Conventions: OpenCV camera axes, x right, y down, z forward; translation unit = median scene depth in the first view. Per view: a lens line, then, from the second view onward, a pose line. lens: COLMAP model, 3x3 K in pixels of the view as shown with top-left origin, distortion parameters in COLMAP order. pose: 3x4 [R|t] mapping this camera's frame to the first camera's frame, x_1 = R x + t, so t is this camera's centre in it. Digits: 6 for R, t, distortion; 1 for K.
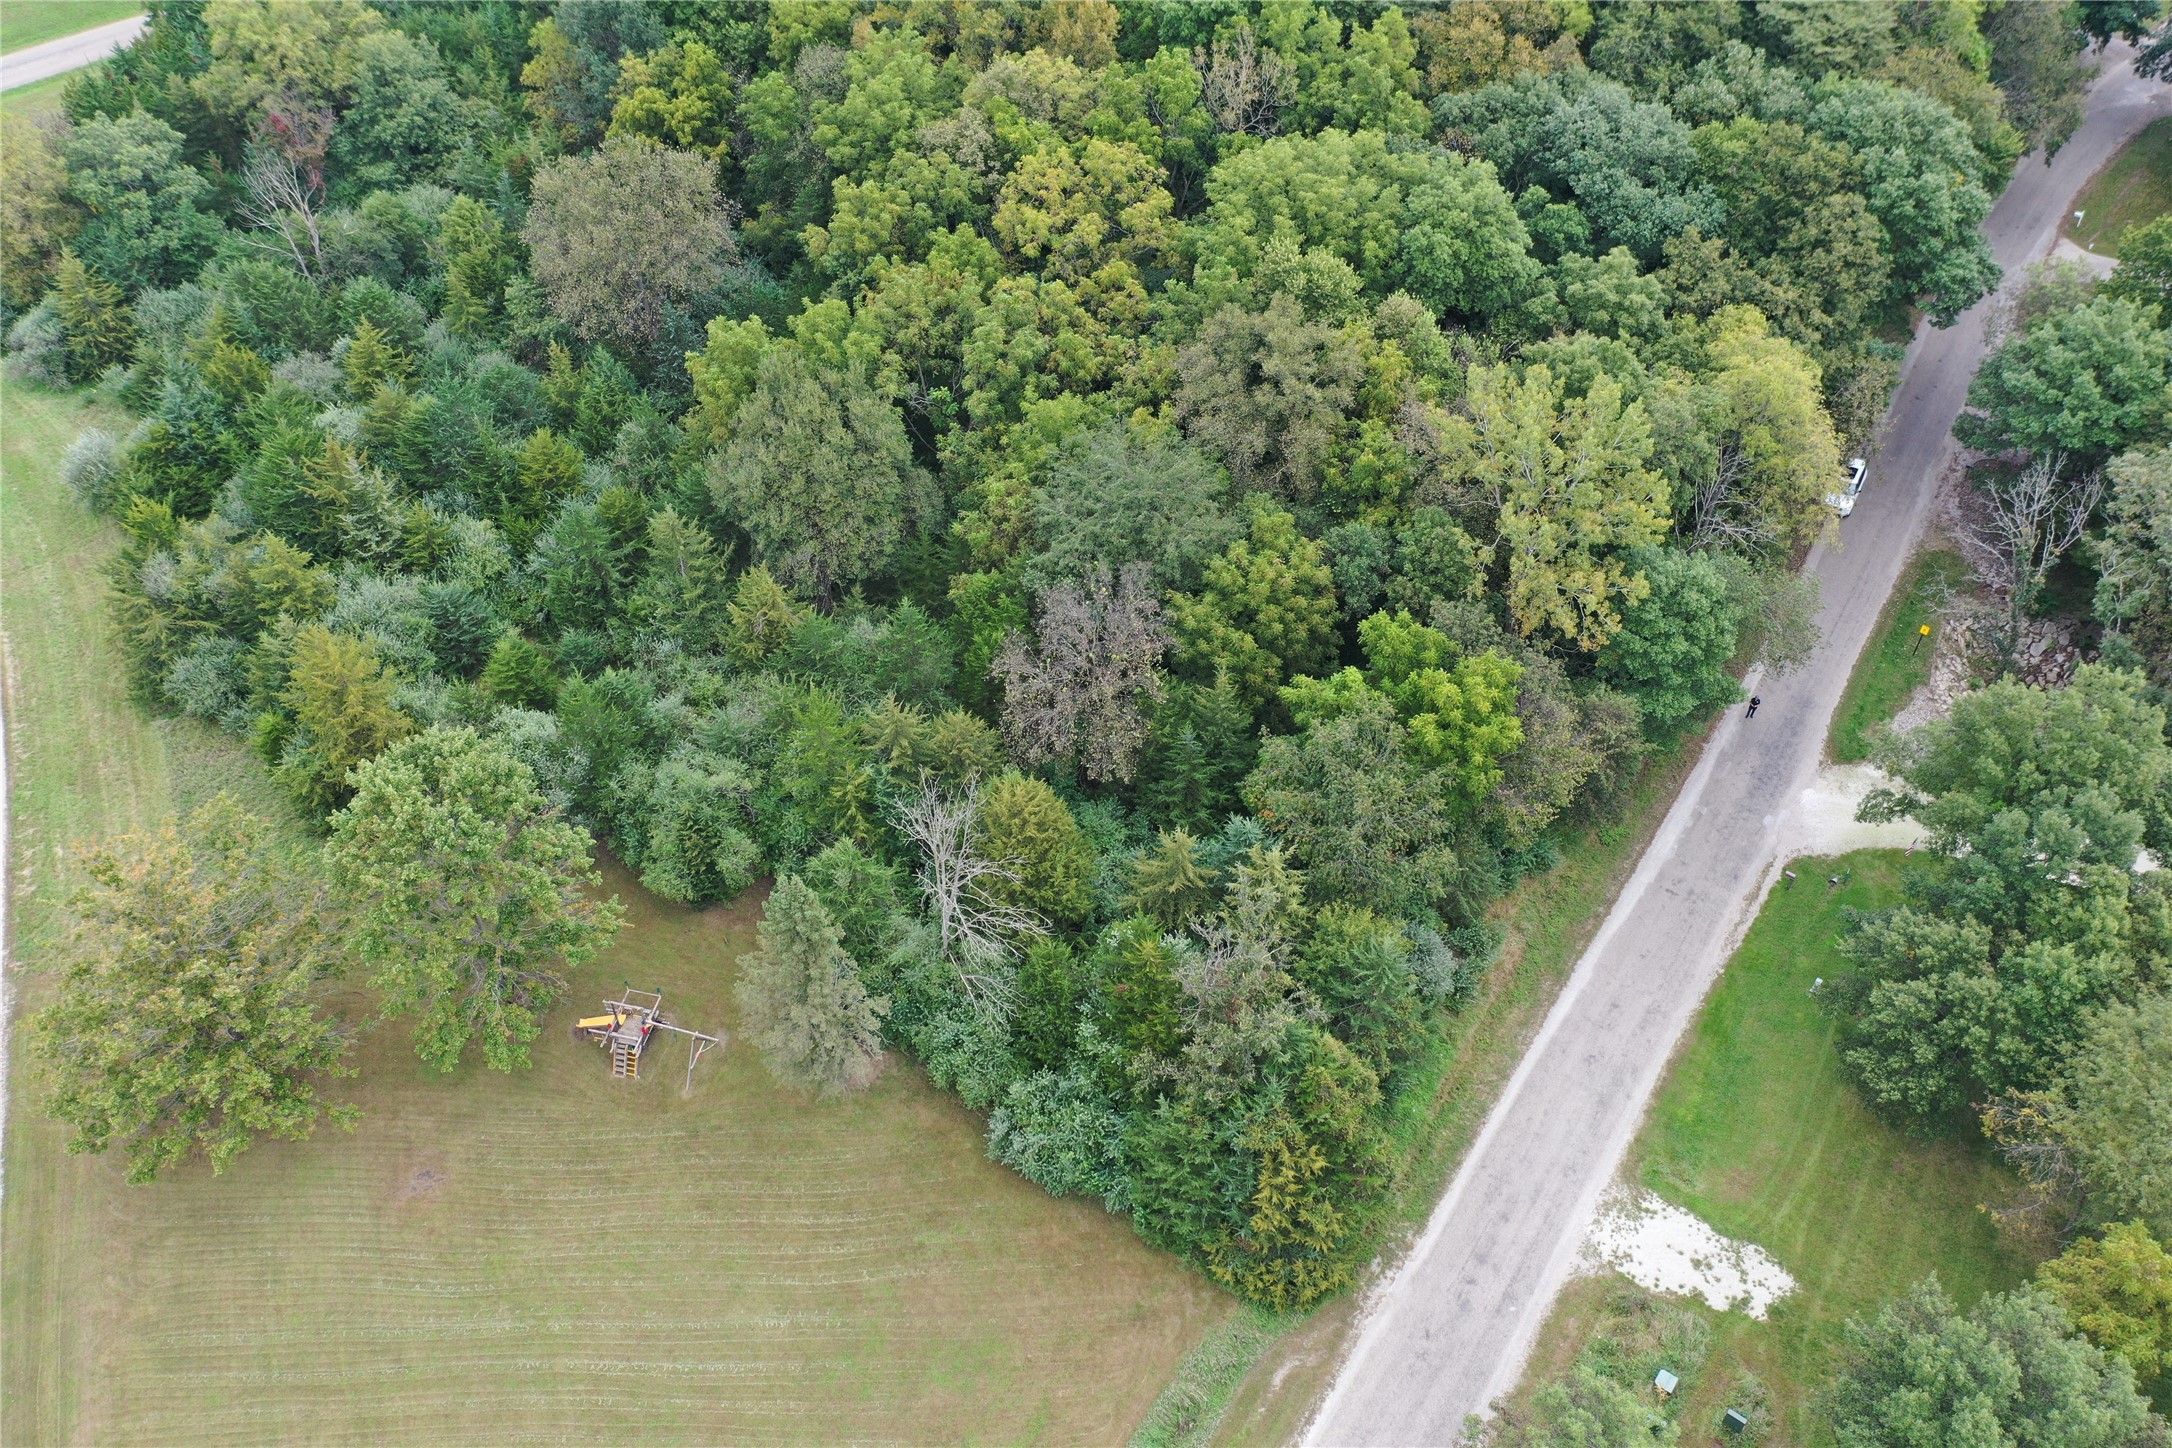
lens RADIAL K [[1711.1, 0, 1082.8], [0, 1711.1, 710.9], [0, 0, 1]] dist [-0.007303, -0.000628]
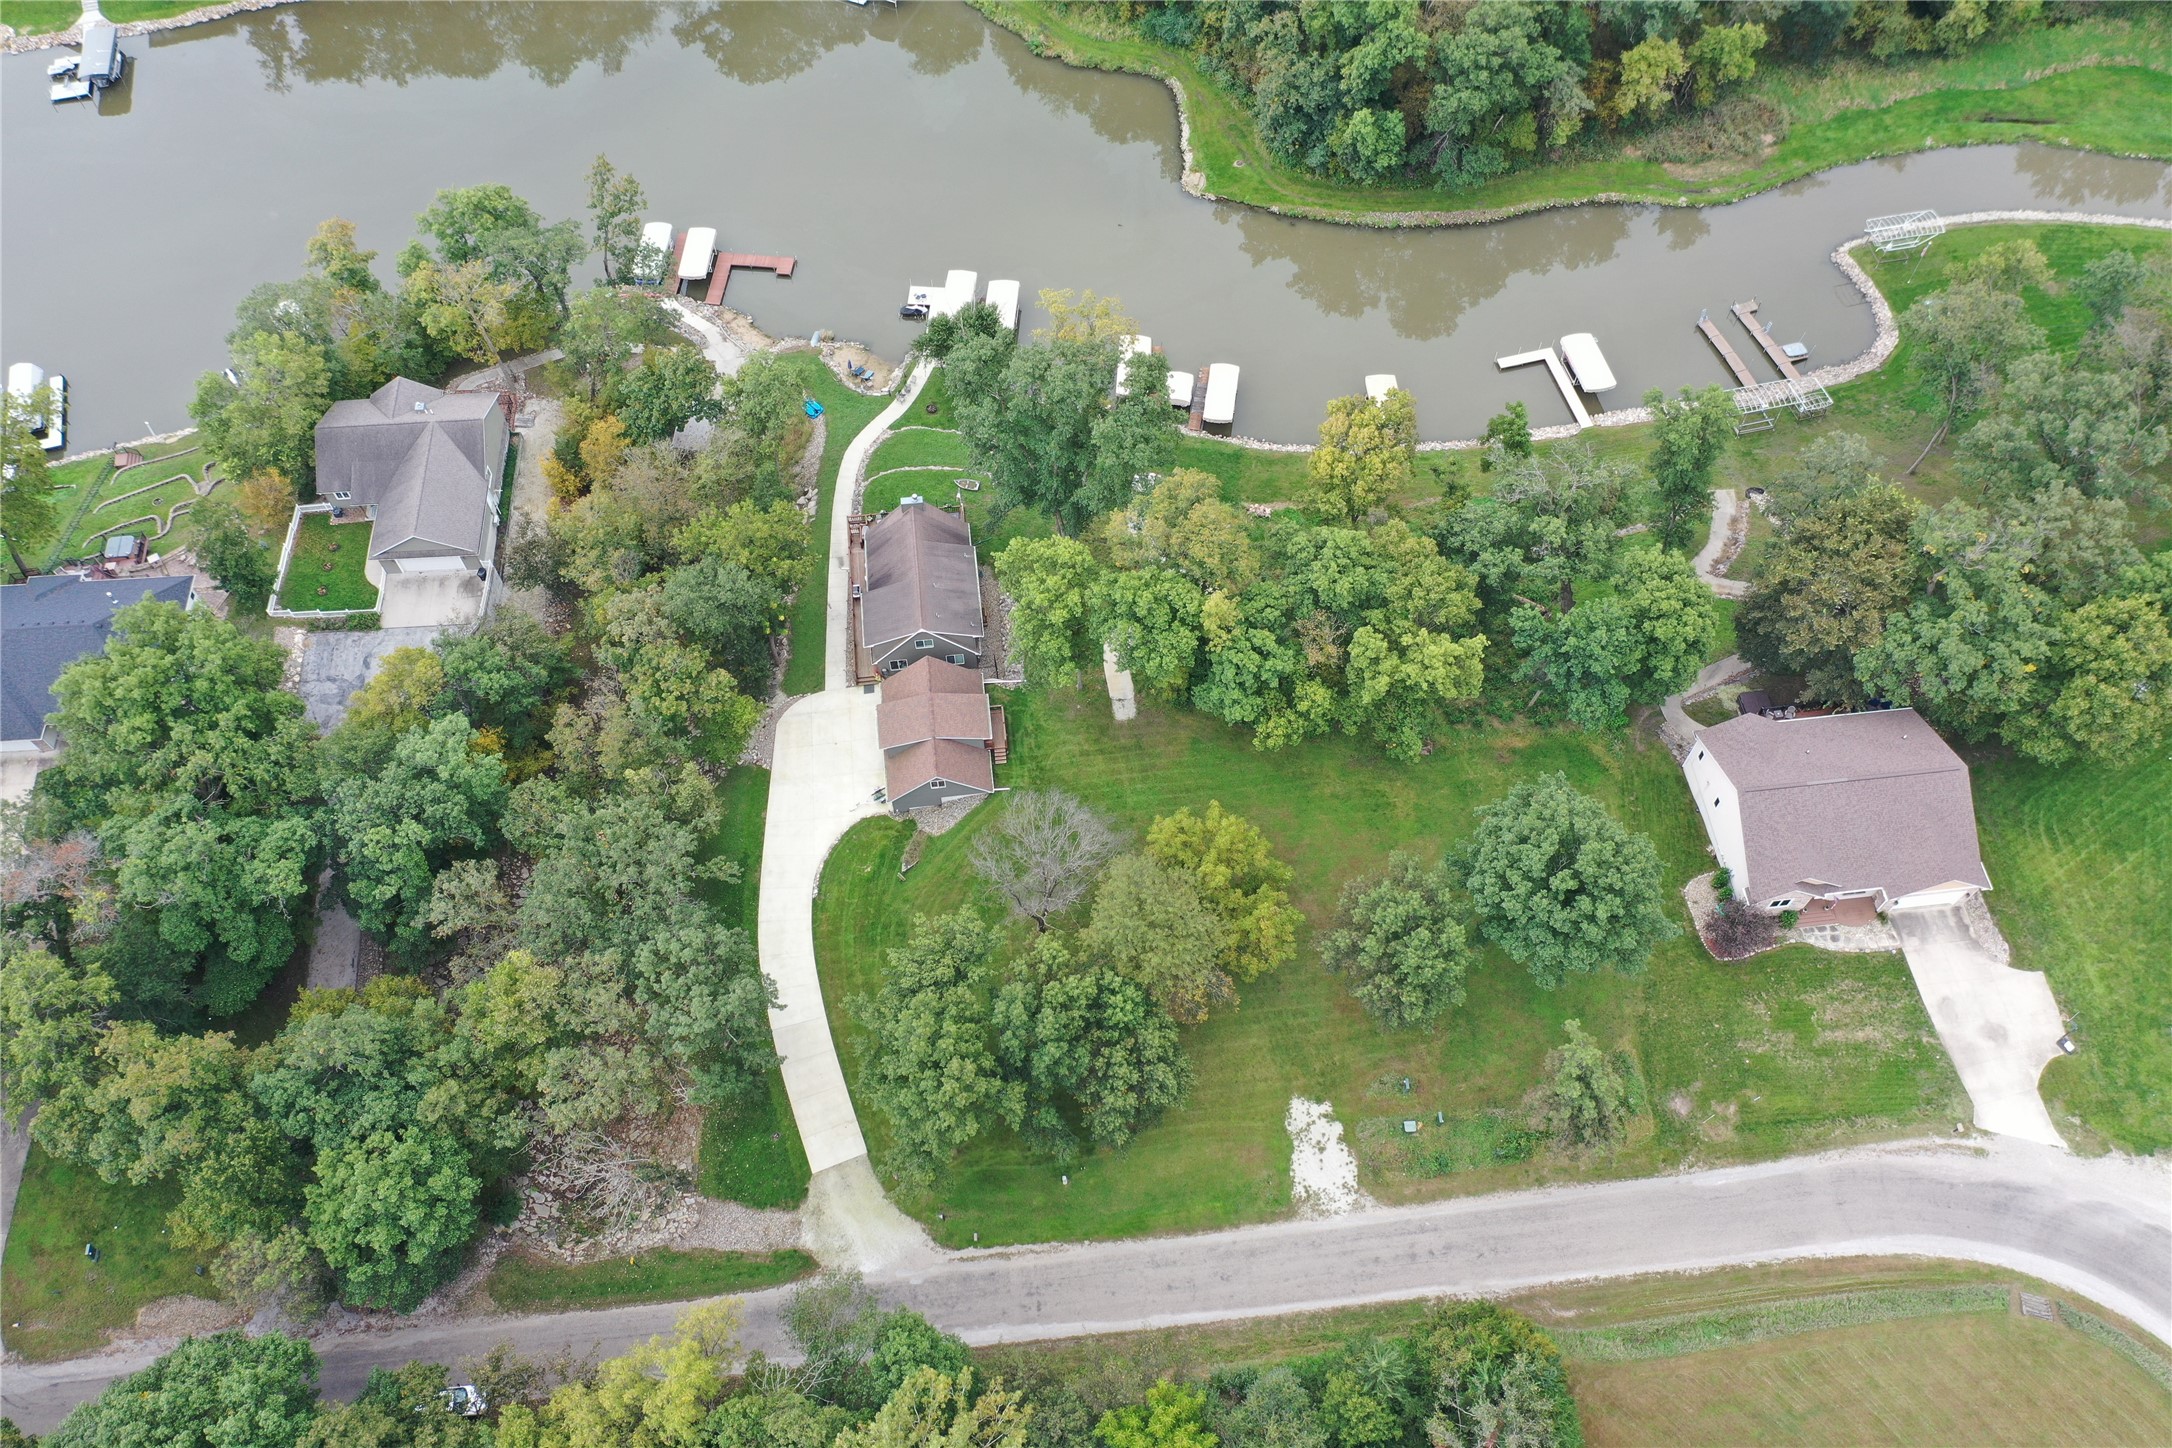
lens RADIAL K [[1711.1, 0, 1082.3], [0, 1711.1, 718.7], [0, 0, 1]] dist [-0.007303, -0.000628]
pose [[-0.628271, -0.650038, 0.427465, 0.064017], [0.575808, -0.019029, 0.817363, -0.937443], [-0.523183, 0.759663, 0.386253, 0.156997]]
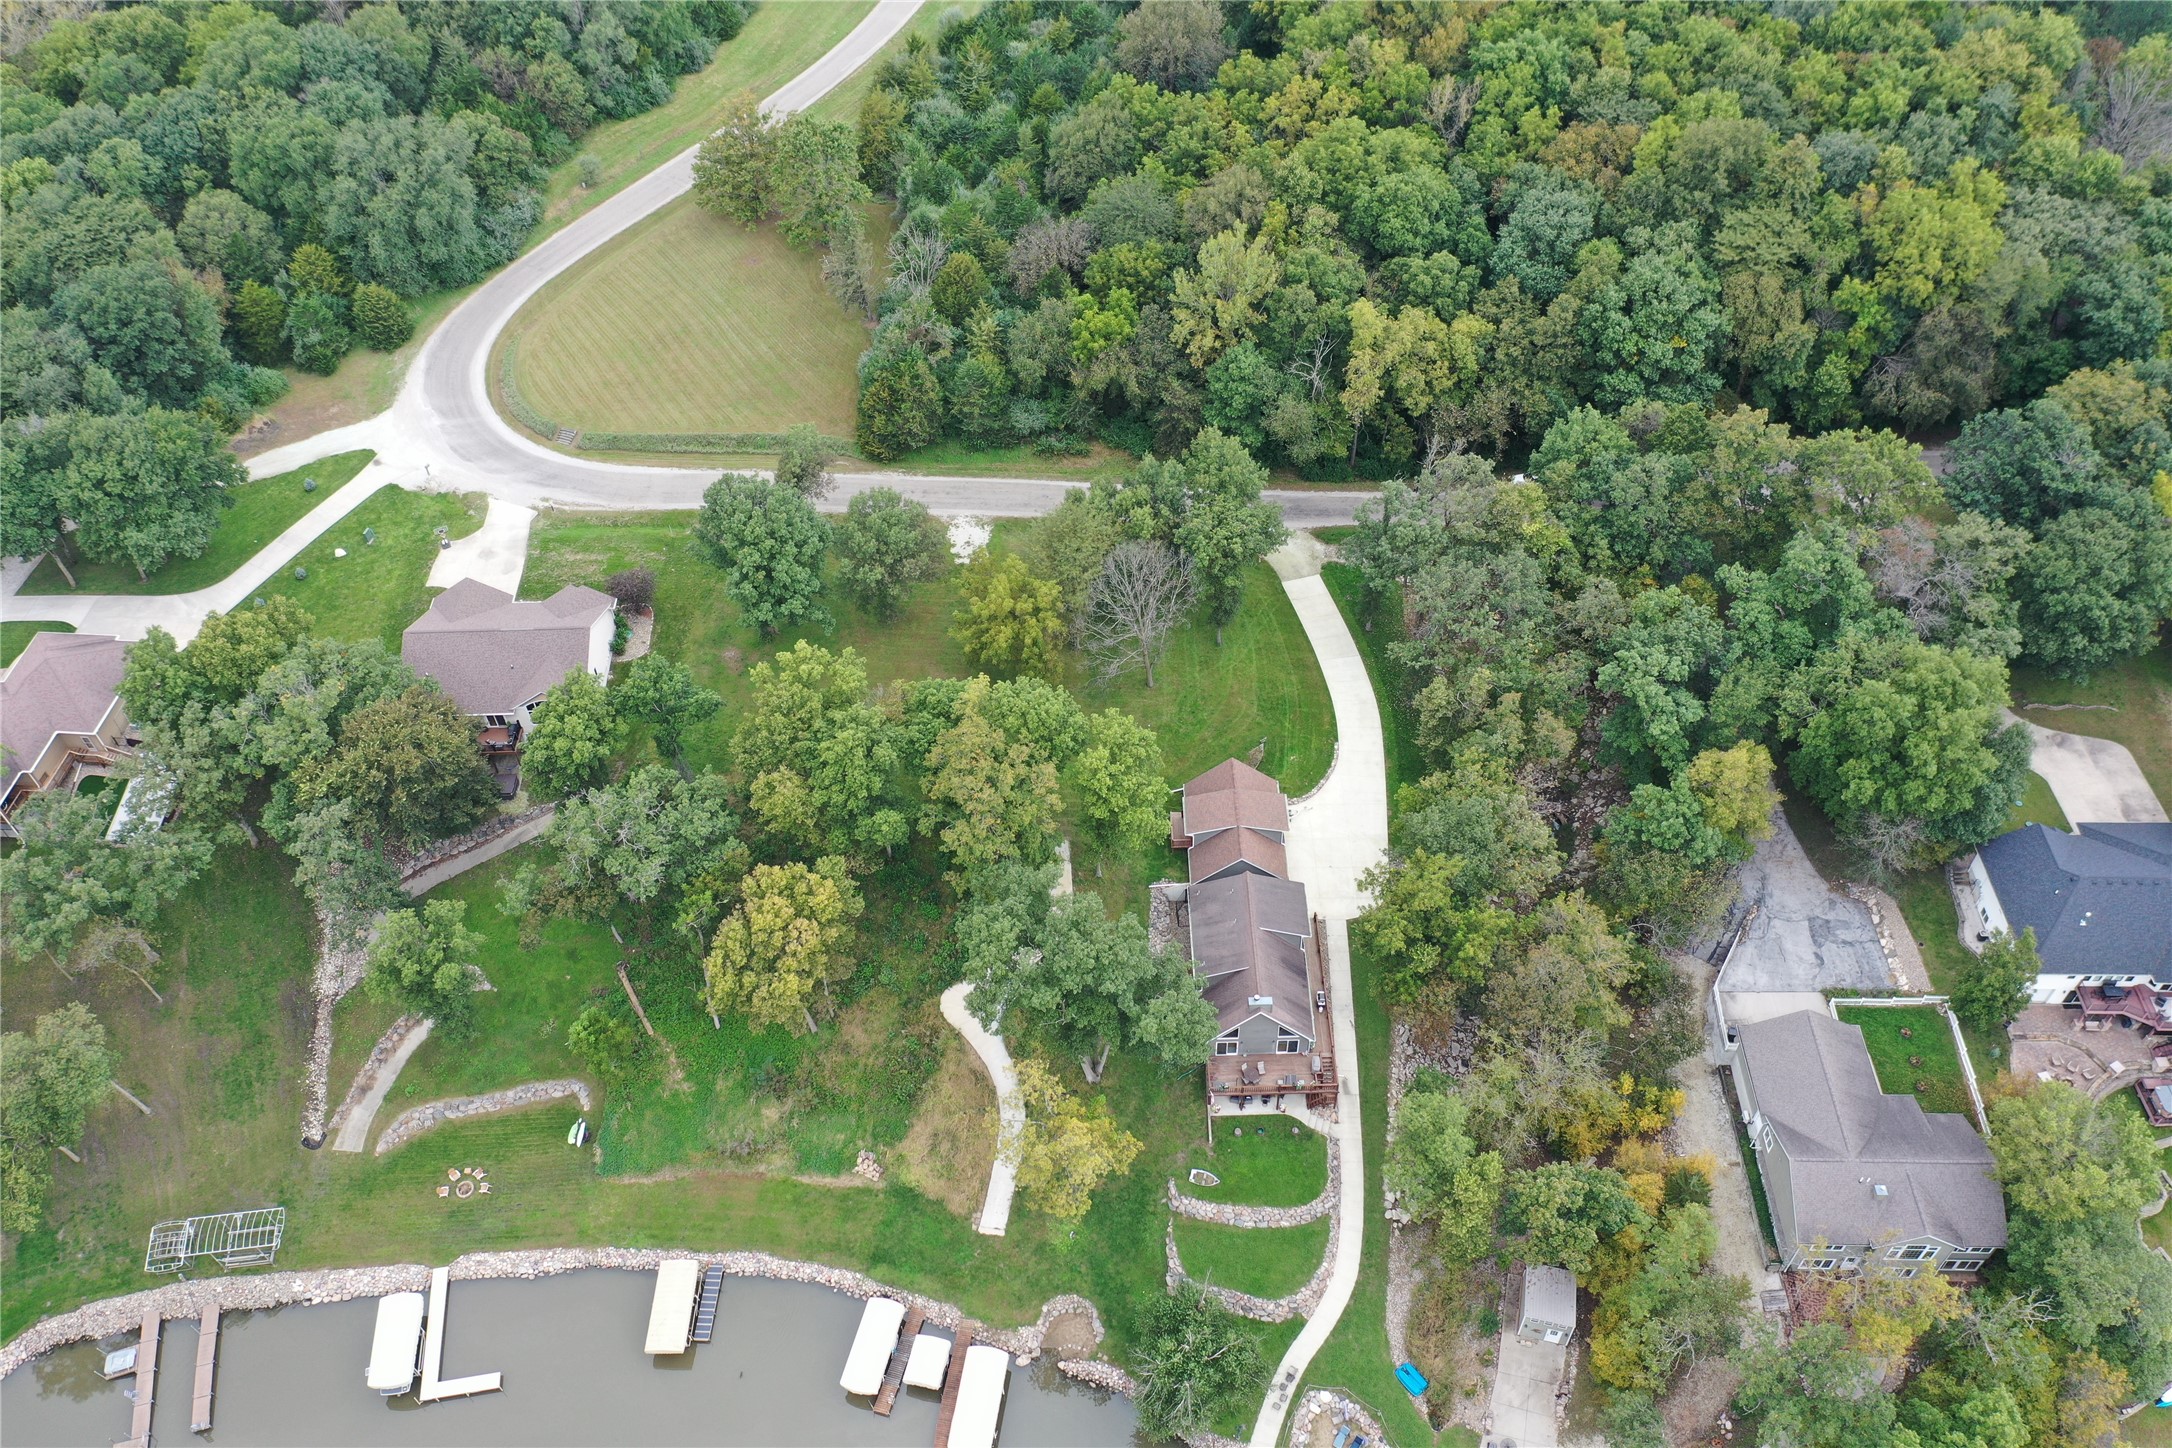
lens RADIAL K [[1711.1, 0, 1083.8], [0, 1711.1, 721.0], [0, 0, 1]] dist [-0.007303, -0.000628]
pose [[0.551926, 0.624280, -0.552858, 1.603958], [-0.586343, 0.761947, 0.275026, -0.195605], [0.592941, 0.172370, 0.786581, -0.606903]]
